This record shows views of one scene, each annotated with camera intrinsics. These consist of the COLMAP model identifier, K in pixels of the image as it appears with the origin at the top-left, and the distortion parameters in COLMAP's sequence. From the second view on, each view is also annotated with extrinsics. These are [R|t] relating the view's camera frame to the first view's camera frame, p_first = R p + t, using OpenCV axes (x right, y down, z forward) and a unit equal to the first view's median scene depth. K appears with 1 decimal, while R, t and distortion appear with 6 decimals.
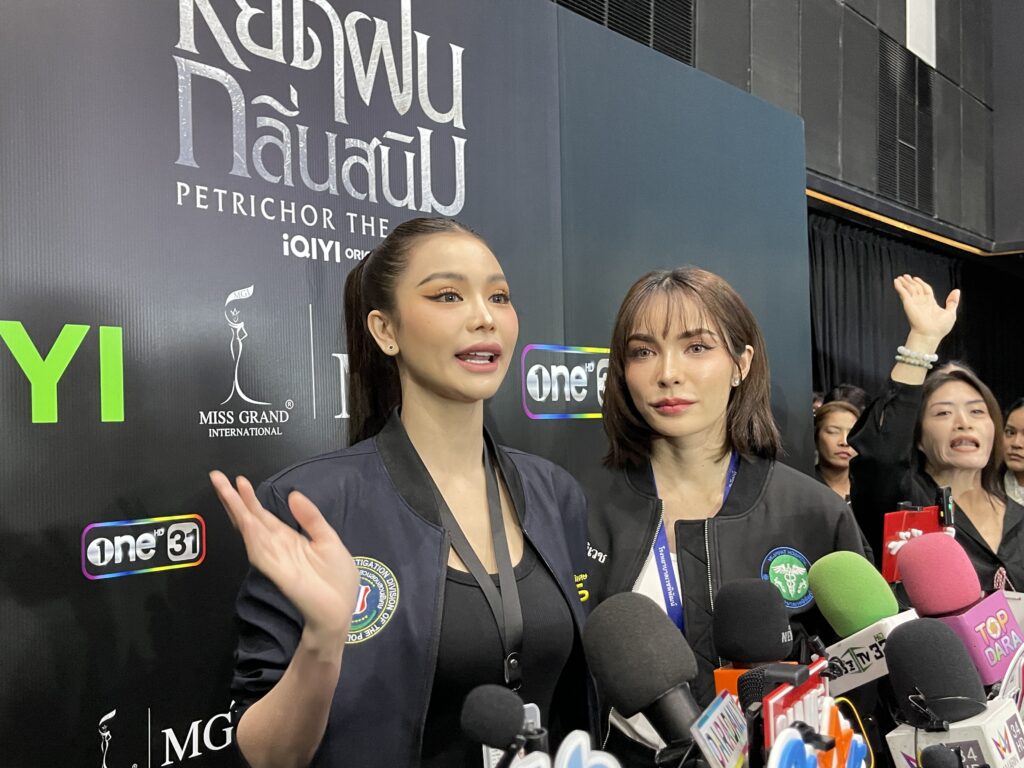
lens RADIAL K [[975.3, 0, 514.2], [0, 975.3, 403.7], [0, 0, 1]] dist [0.059558, -0.112001]
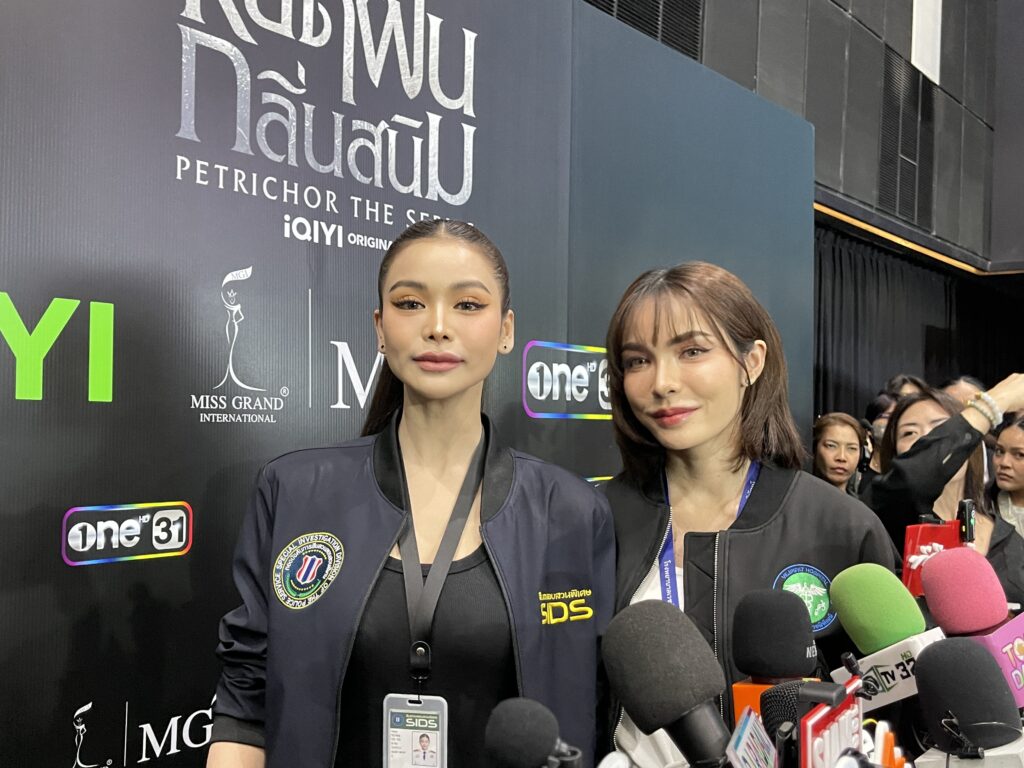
lens RADIAL K [[975.3, 0, 514.2], [0, 975.3, 403.7], [0, 0, 1]] dist [0.059558, -0.112001]
pose [[0.999203, 0.037830, 0.012737, -0.014060], [-0.037801, 0.999282, -0.002554, 0.006032], [-0.012824, 0.002070, 0.999916, 0.029517]]
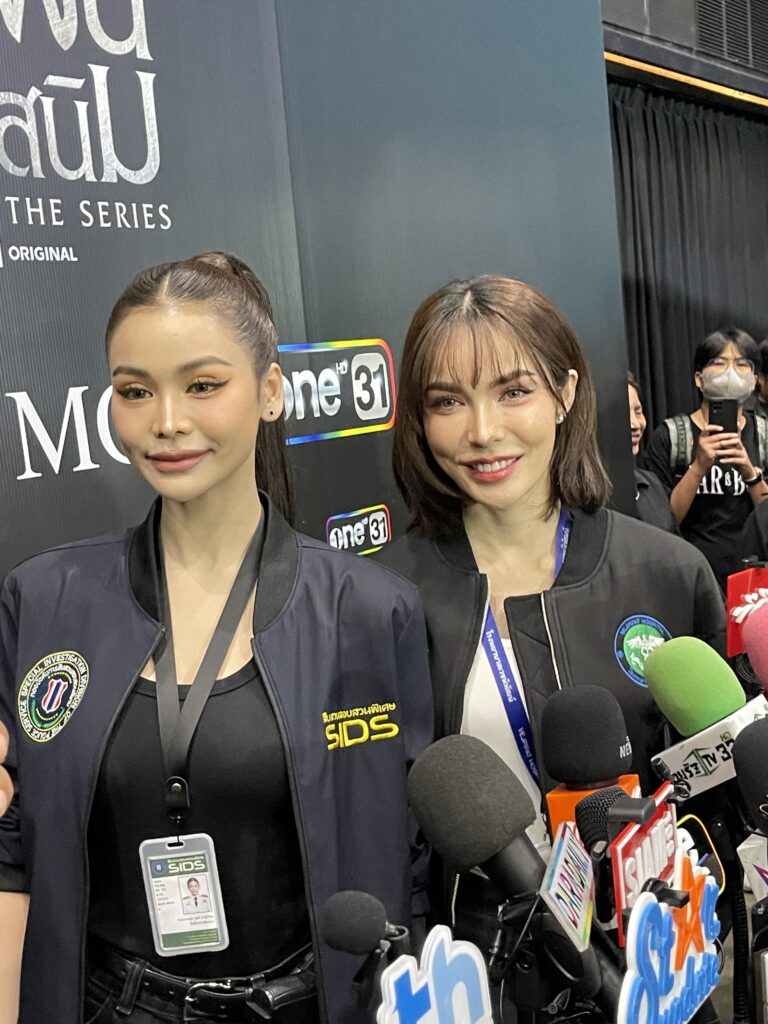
lens RADIAL K [[1399.3, 0, 384.0], [0, 1399.3, 512.0], [0, 0, 1]] dist [0.016930, -0.034714]
pose [[0.989589, -0.080385, 0.119385, -0.034299], [0.065748, 0.990369, 0.121847, -0.069859], [-0.128030, -0.112729, 0.985343, -0.091913]]
